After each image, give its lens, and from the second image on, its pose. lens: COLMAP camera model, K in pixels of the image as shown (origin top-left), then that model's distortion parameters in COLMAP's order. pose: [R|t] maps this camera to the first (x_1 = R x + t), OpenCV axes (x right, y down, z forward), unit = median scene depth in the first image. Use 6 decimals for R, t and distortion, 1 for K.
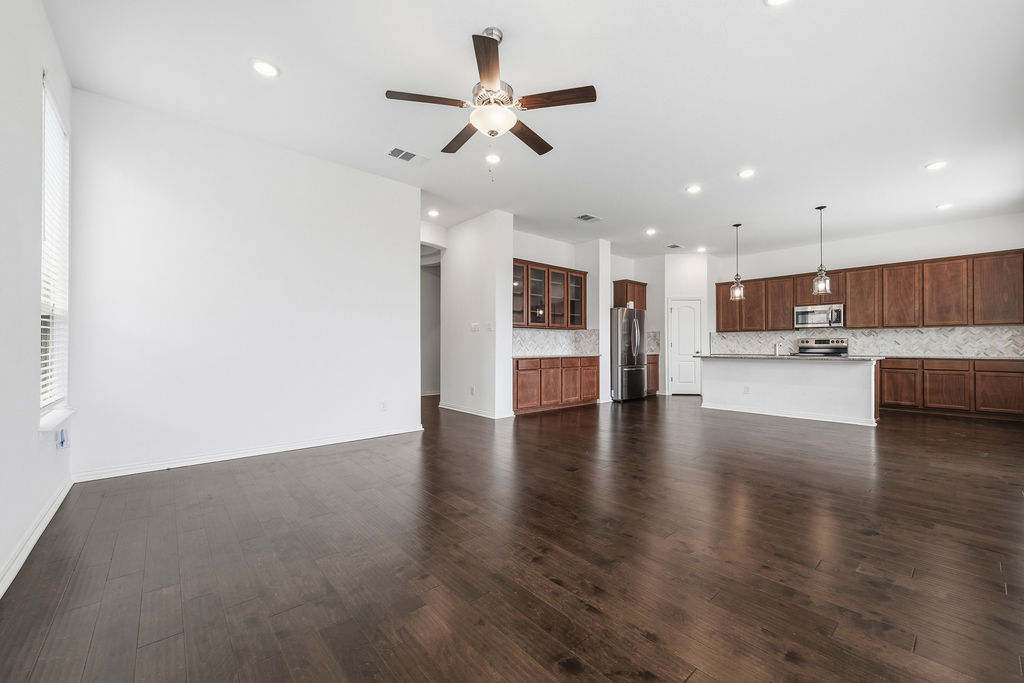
lens RADIAL K [[405.6, 0, 515.4], [0, 405.6, 342.1], [0, 0, 1]] dist [-0.000274, 0.000170]
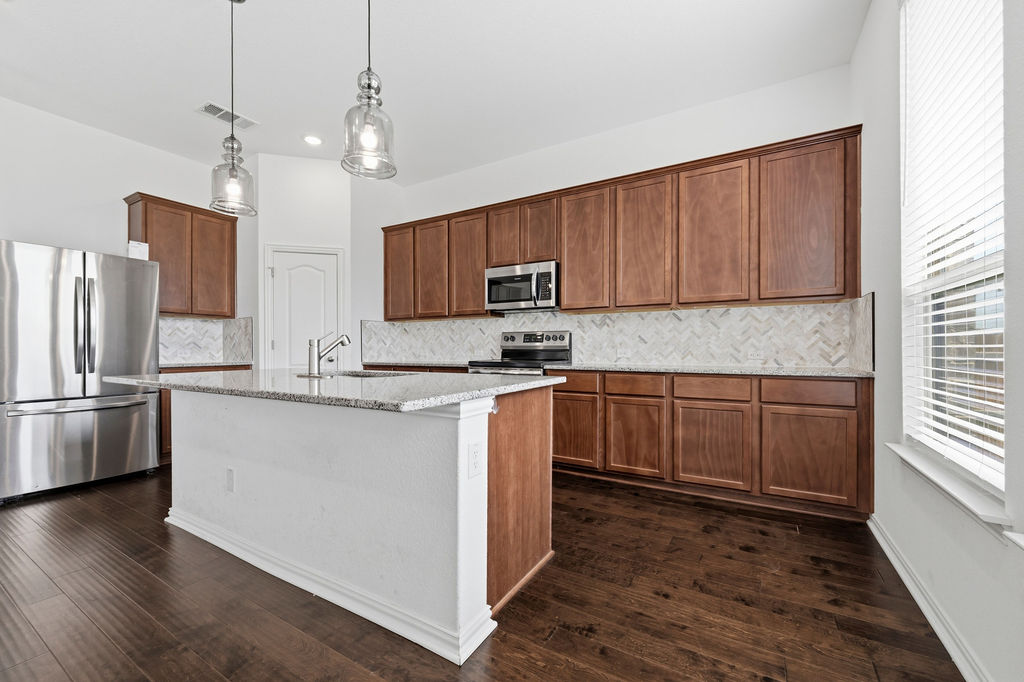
lens RADIAL K [[409.4, 0, 517.3], [0, 409.4, 349.1], [0, 0, 1]] dist [-0.000294, 0.000001]
pose [[0.949726, -0.004173, 0.313053, 0.655742], [-0.000006, 0.999911, 0.013346, 0.006962], [-0.313081, -0.012677, 0.949642, 0.583849]]
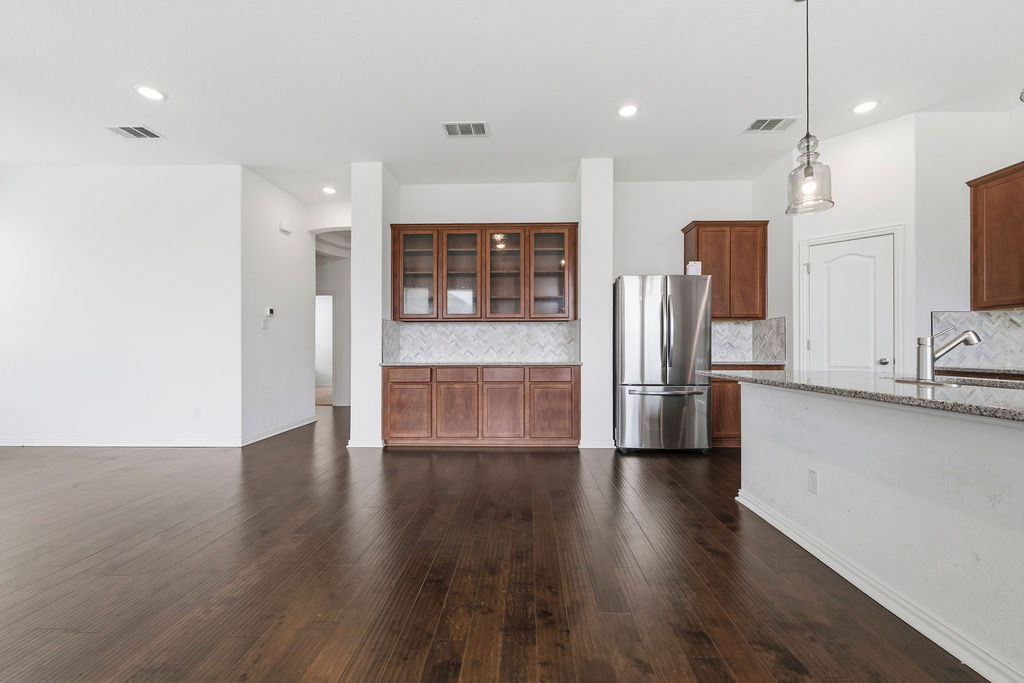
lens RADIAL K [[409.4, 0, 517.3], [0, 409.4, 349.6], [0, 0, 1]] dist [-0.000294, 0.000001]
pose [[0.735004, 0.000050, -0.678062, 0.589763], [0.008407, 0.999922, 0.009186, 0.006797], [0.678010, -0.012452, 0.734947, 0.570662]]
